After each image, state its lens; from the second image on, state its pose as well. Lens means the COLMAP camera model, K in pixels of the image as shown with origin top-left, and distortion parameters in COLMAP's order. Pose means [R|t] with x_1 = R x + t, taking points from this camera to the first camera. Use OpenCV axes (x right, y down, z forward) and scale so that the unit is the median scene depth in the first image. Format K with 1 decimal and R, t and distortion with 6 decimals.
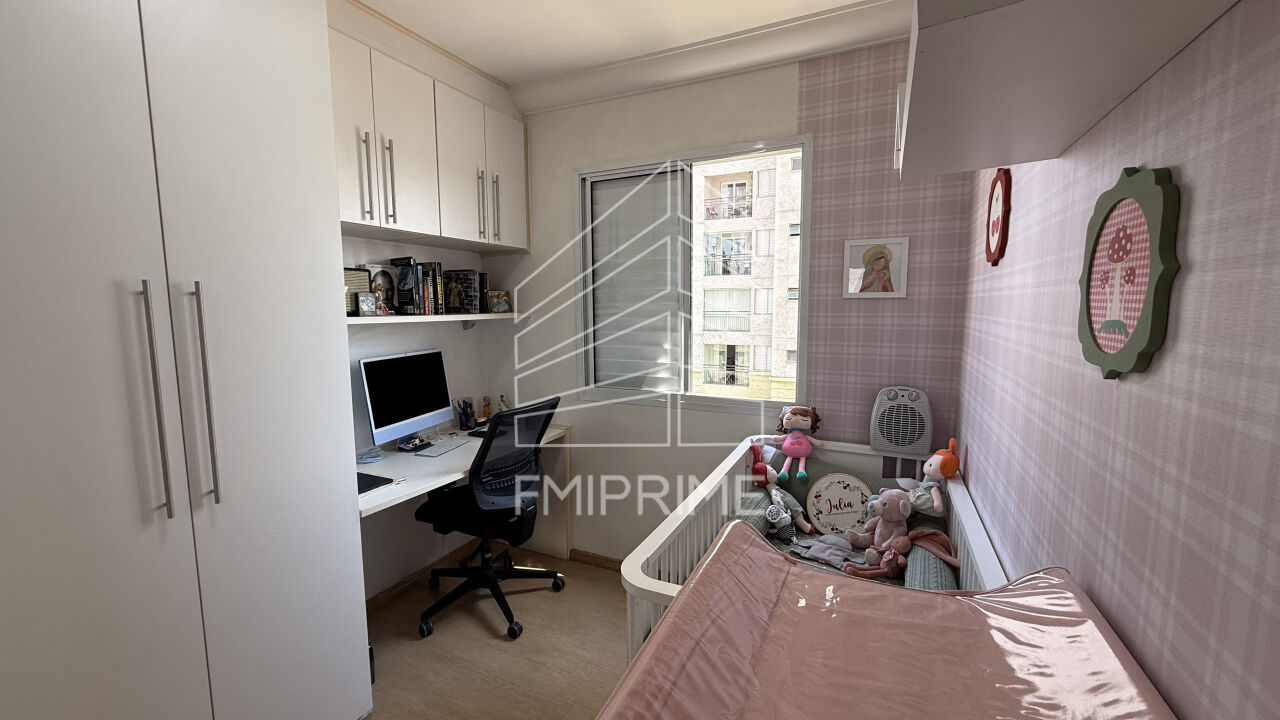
lens RADIAL K [[508.3, 0, 635.4], [0, 508.3, 359.6], [0, 0, 1]] dist [0.000318, -0.001272]
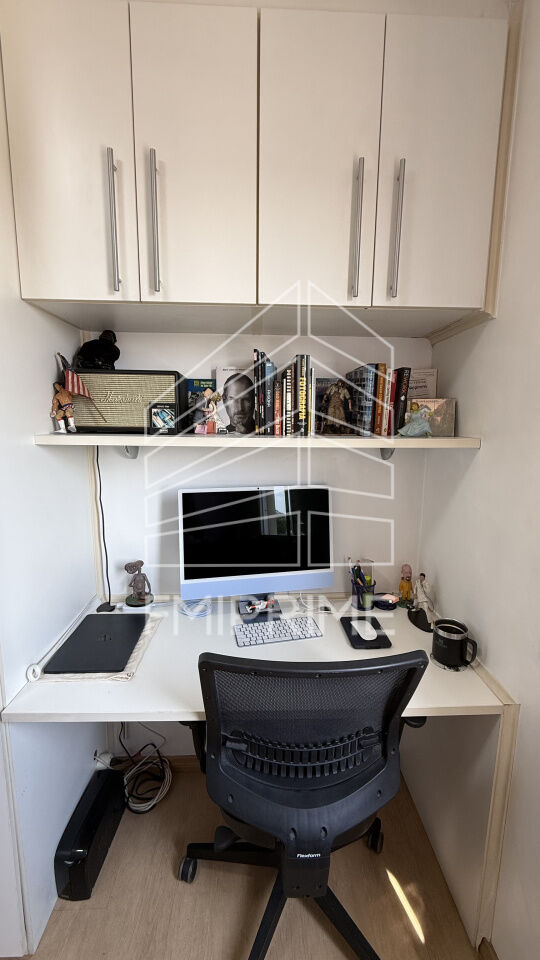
lens RADIAL K [[381.2, 0, 270.9], [0, 381.2, 475.7], [0, 0, 1]] dist [0.000318, -0.001272]
pose [[0.472813, 0.136598, -0.870511, 0.043230], [-0.105748, 0.989568, 0.097843, -0.106311], [0.874795, 0.045793, 0.482325, 0.952483]]
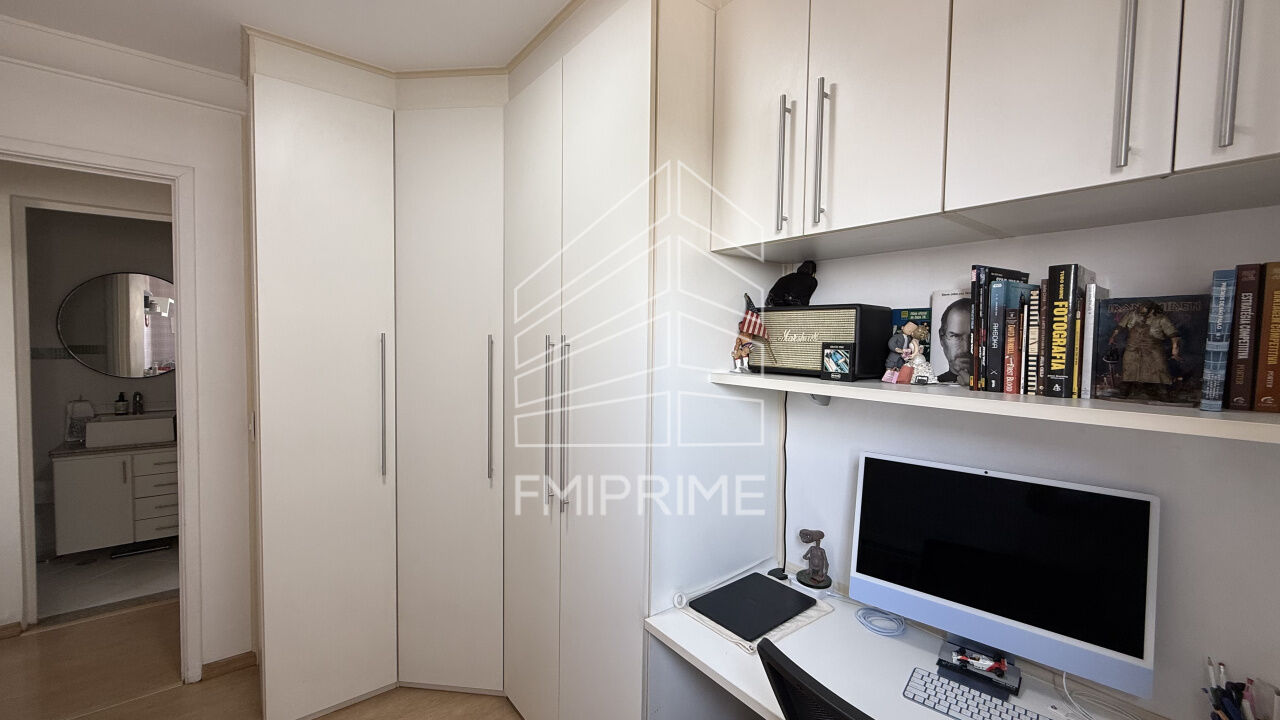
lens RADIAL K [[508.3, 0, 634.7], [0, 508.3, 360.0], [0, 0, 1]] dist [0.000318, -0.001272]
pose [[-0.440089, 0.030905, -0.897422, 0.142449], [-0.113244, 0.989518, 0.089610, -0.150290], [0.890785, 0.141064, -0.431976, 1.142933]]
